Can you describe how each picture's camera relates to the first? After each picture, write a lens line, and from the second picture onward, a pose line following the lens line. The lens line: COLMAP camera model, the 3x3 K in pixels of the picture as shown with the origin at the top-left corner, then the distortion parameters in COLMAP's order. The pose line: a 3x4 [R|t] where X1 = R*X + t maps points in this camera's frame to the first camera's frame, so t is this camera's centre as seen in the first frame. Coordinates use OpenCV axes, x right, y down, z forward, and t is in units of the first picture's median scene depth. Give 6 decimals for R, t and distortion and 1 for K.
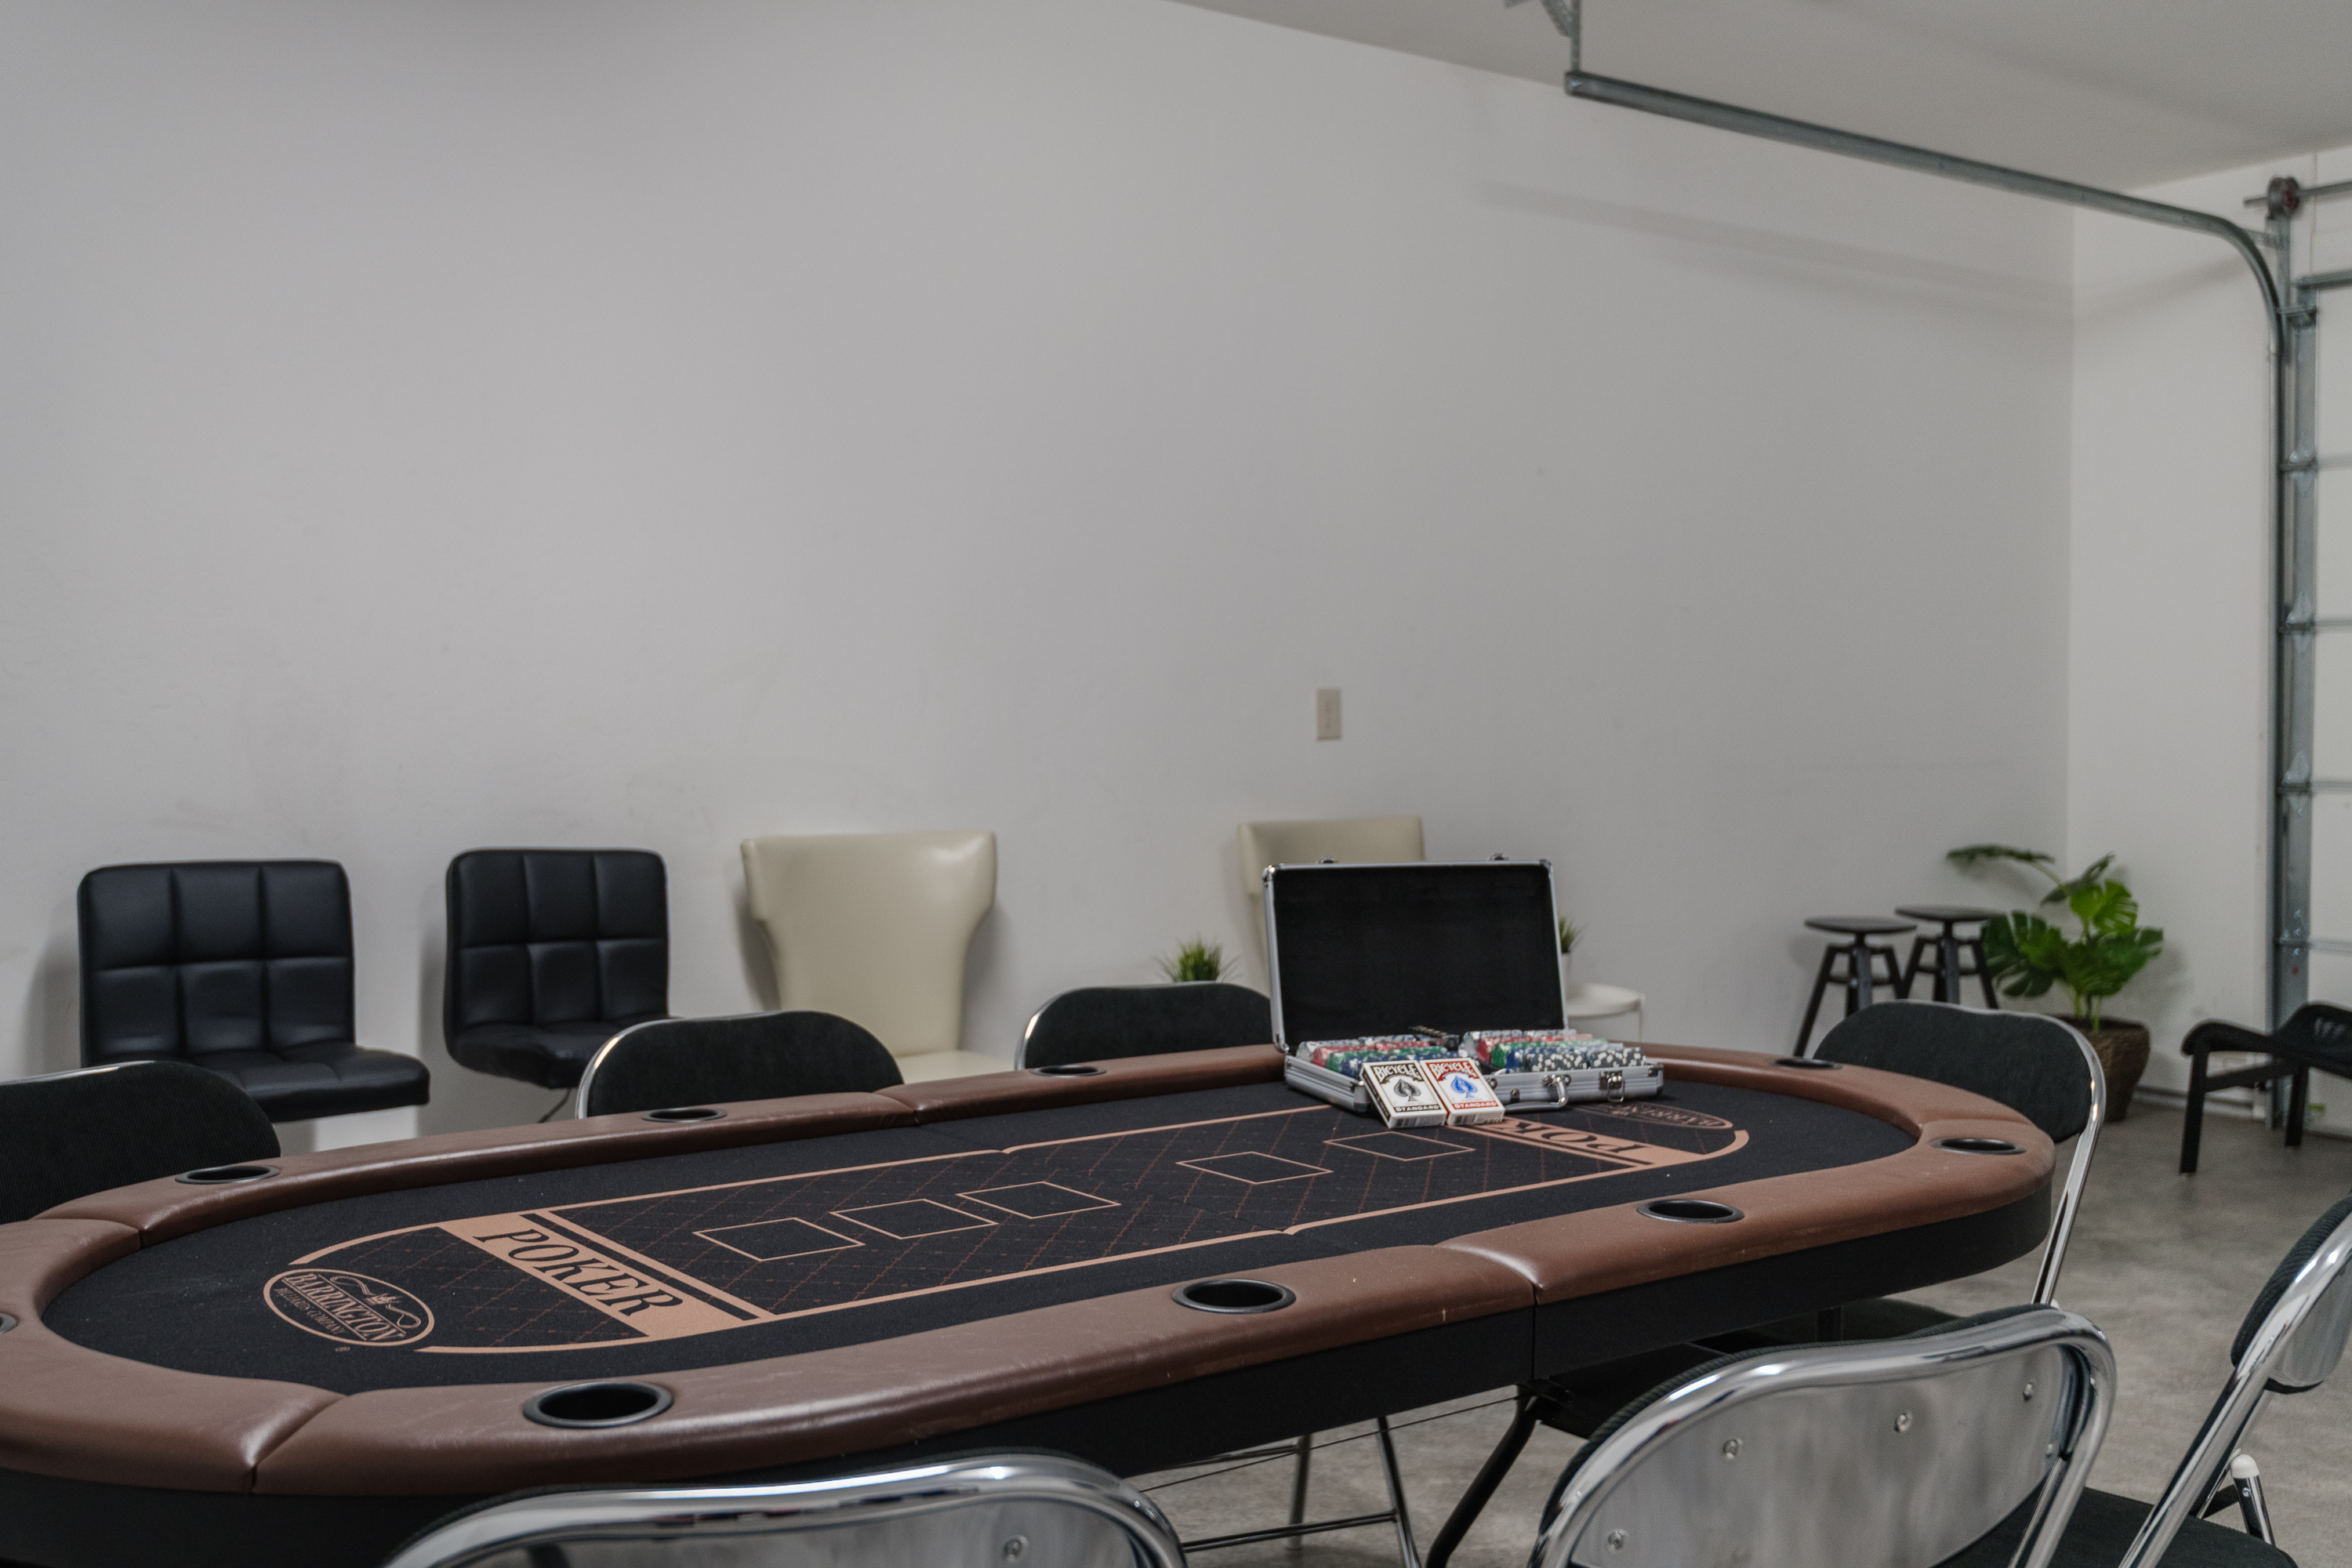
lens RADIAL K [[2335.9, 0, 1148.4], [0, 2335.9, 784.6], [0, 0, 1]] dist [0.014414, 0.007589]
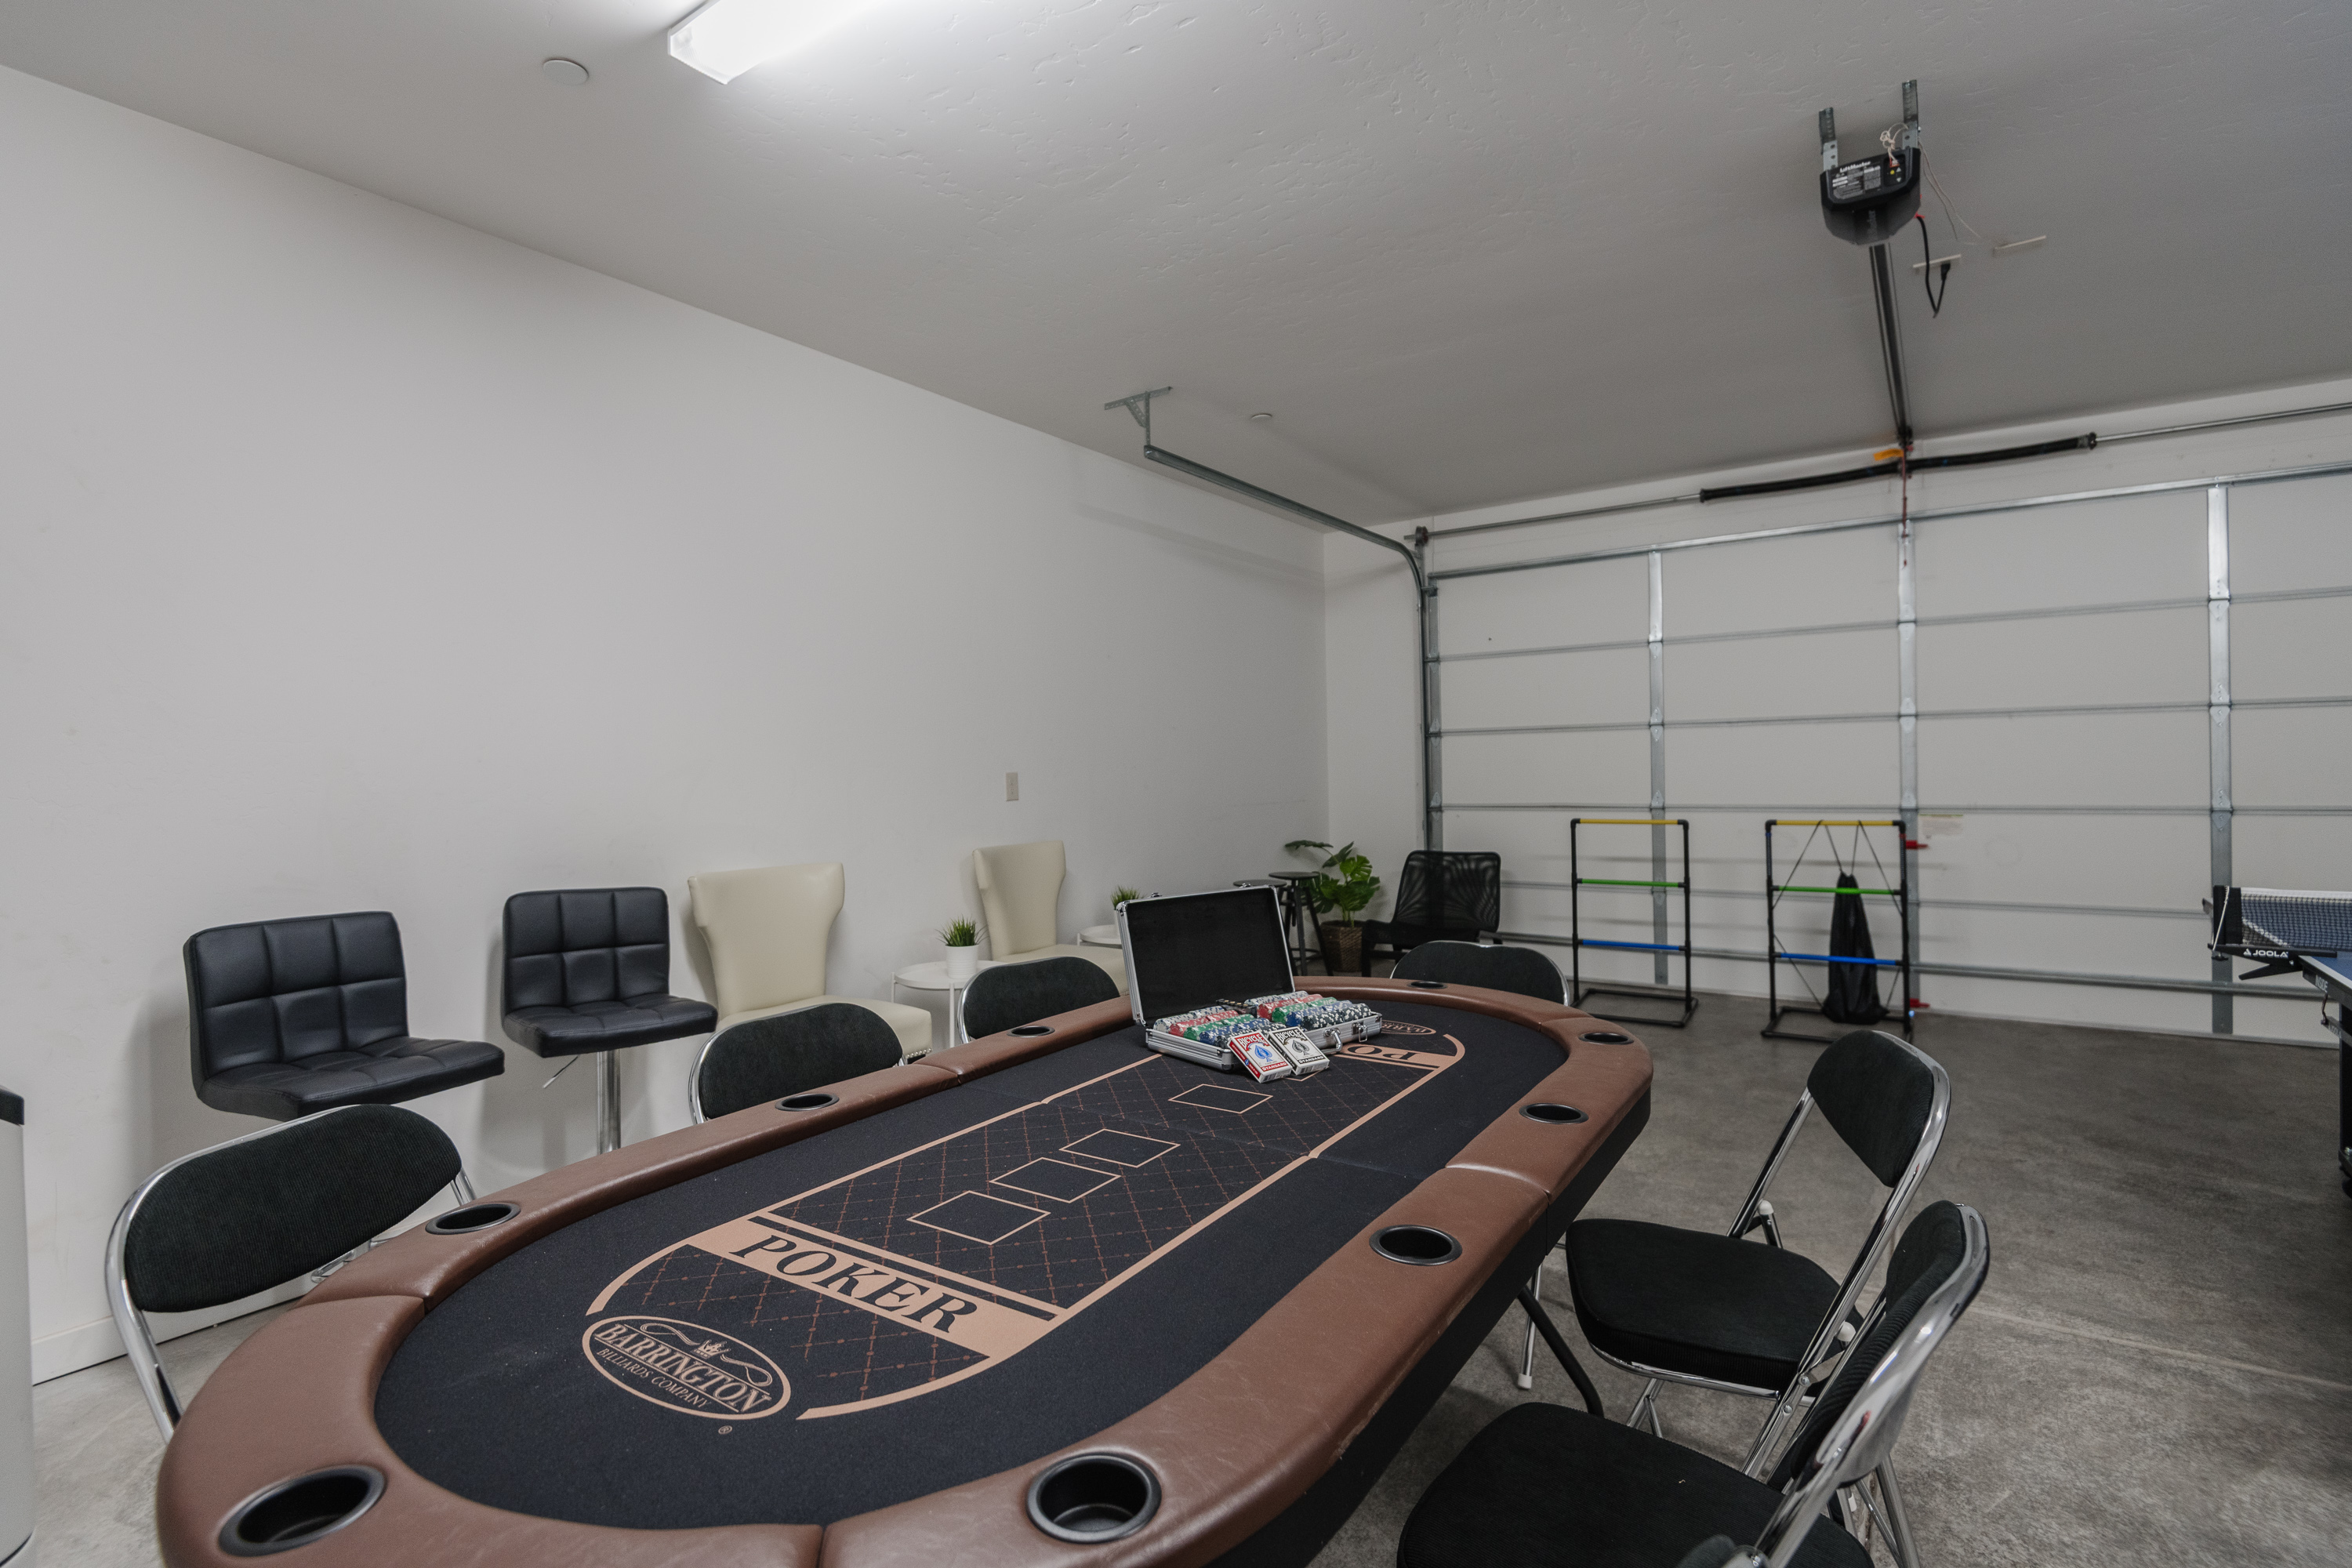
lens RADIAL K [[1123.0, 0, 1190.3], [0, 1123.0, 779.1], [0, 0, 1]] dist [0.021341, -0.000403]
pose [[0.936379, -0.021274, 0.350344, -0.125287], [0.029856, 0.999371, -0.019113, -0.018834], [-0.349717, 0.028357, 0.936426, 0.162697]]
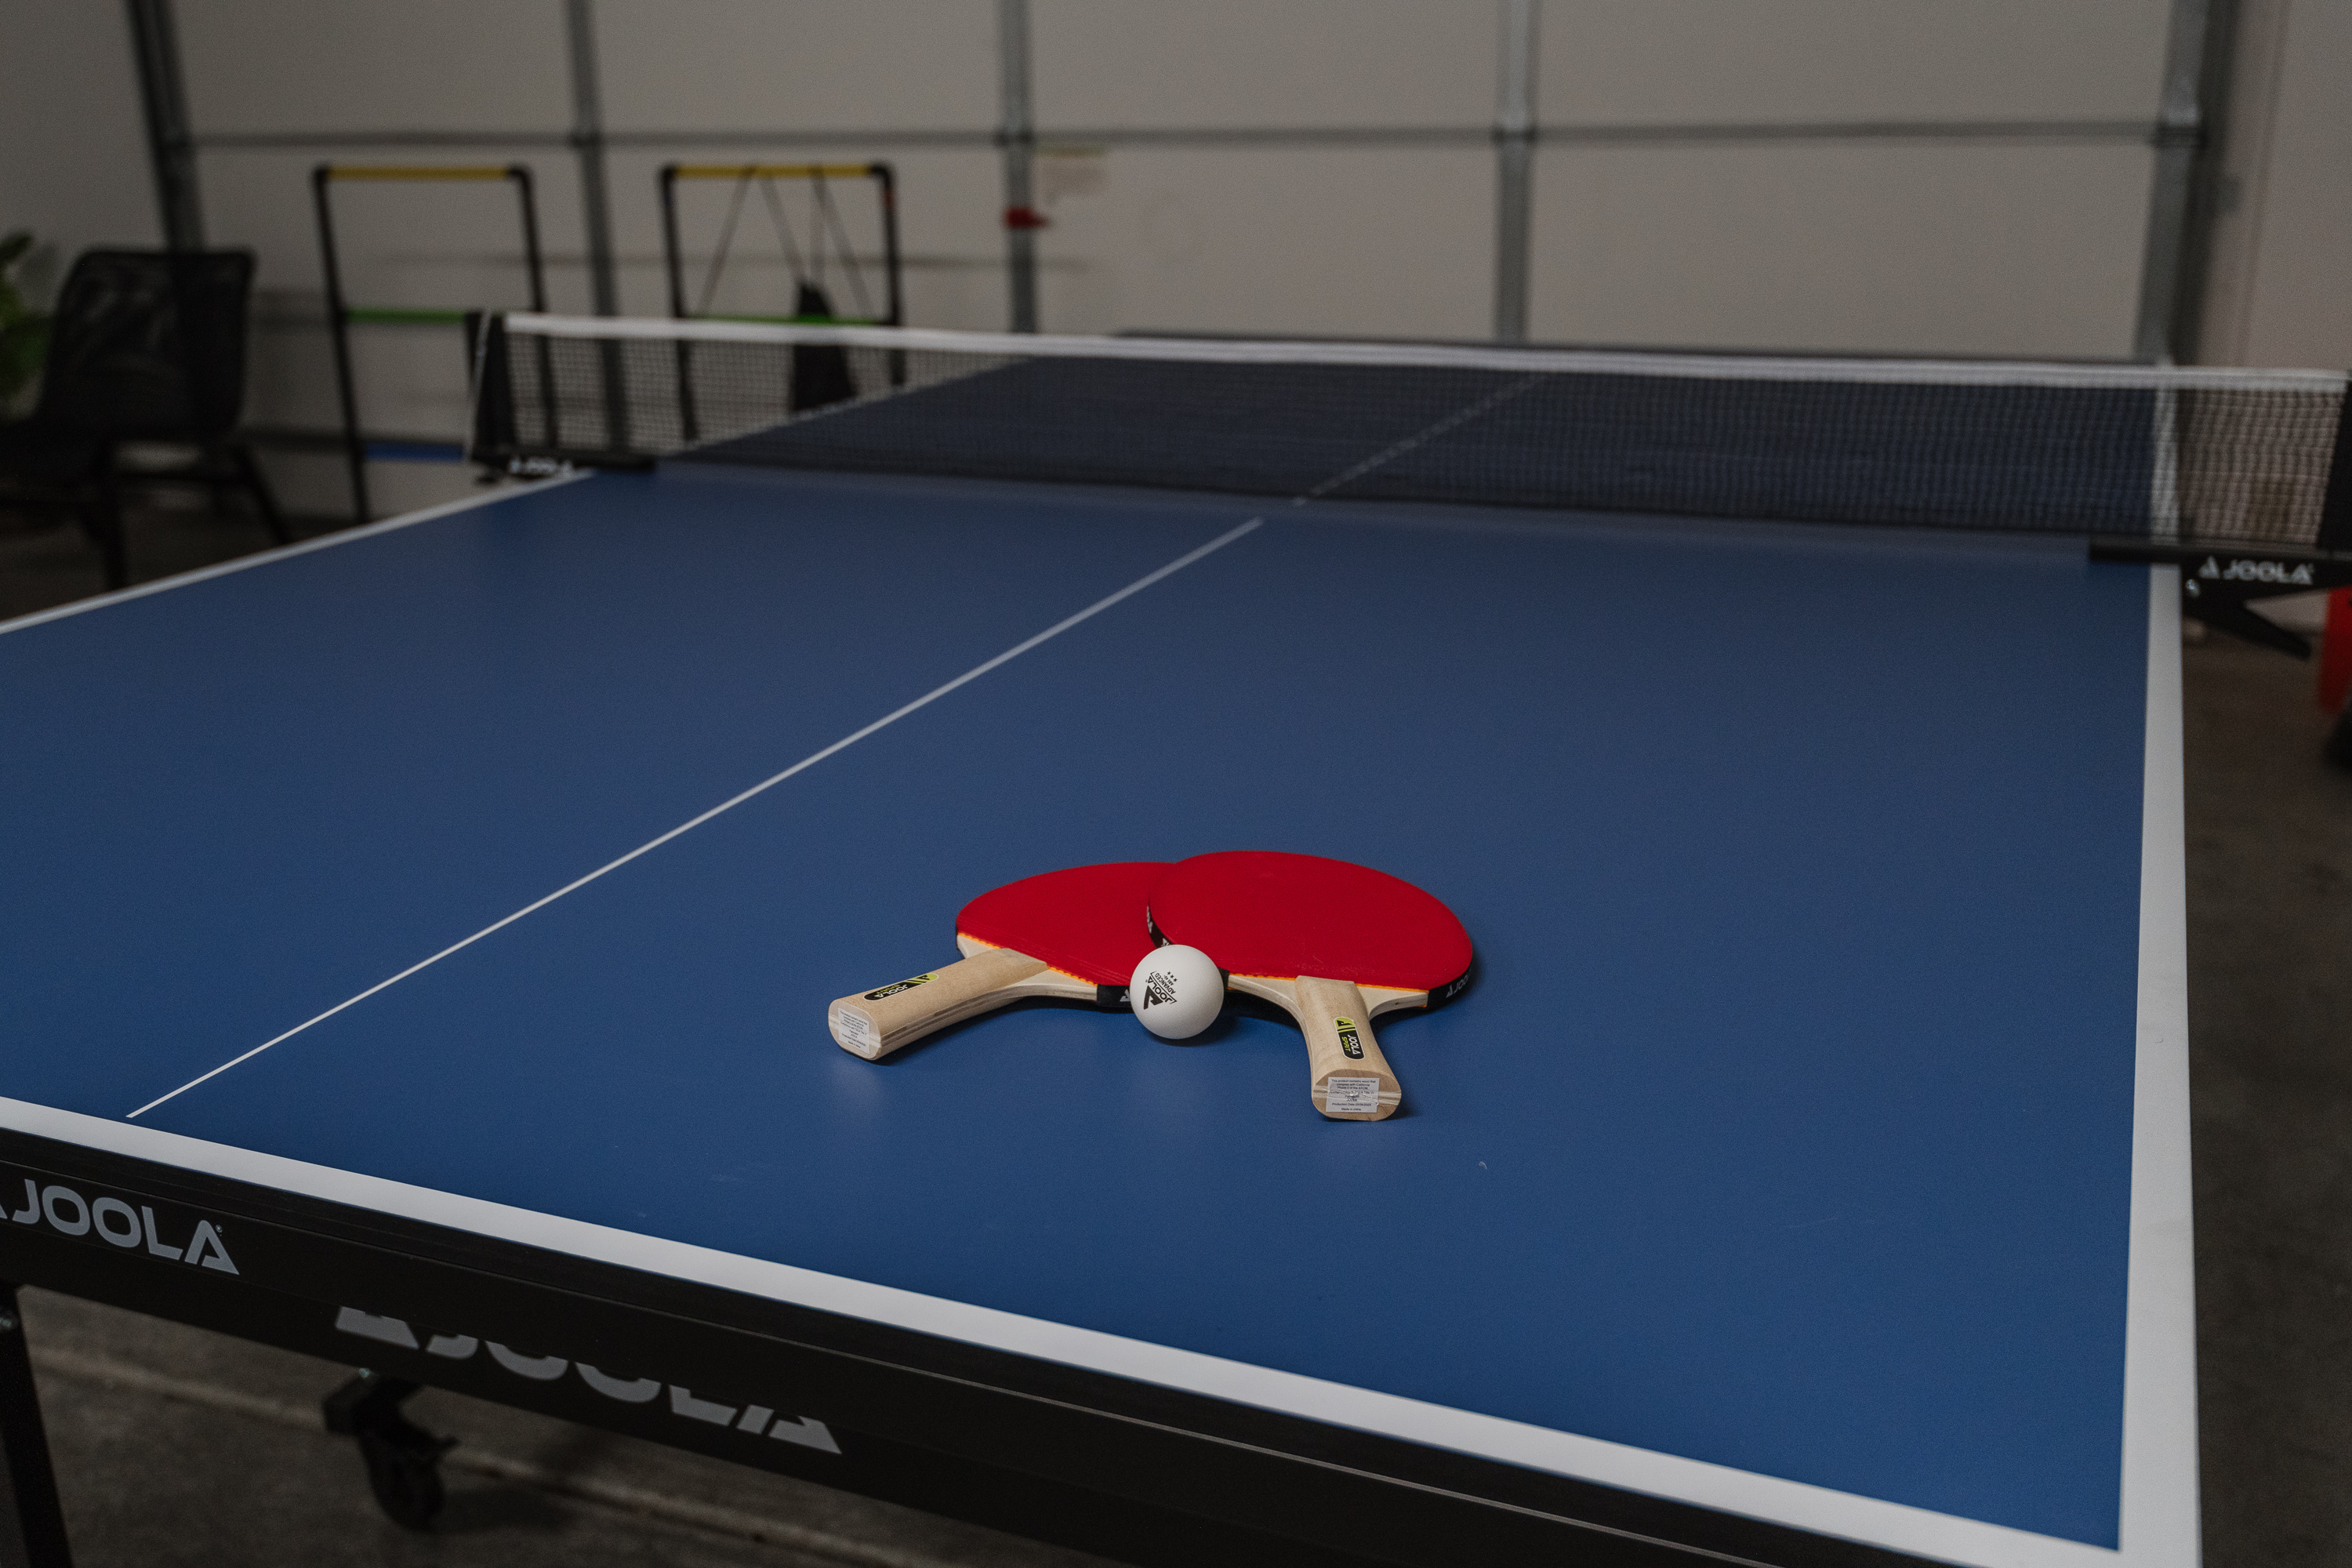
lens RADIAL K [[2335.9, 0, 1148.4], [0, 2335.9, 784.6], [0, 0, 1]] dist [0.014414, 0.007589]
pose [[0.859229, -0.172030, 0.481801, 0.491375], [0.037640, 0.960473, 0.275816, 0.004645], [-0.510205, -0.218854, 0.831741, -0.034082]]
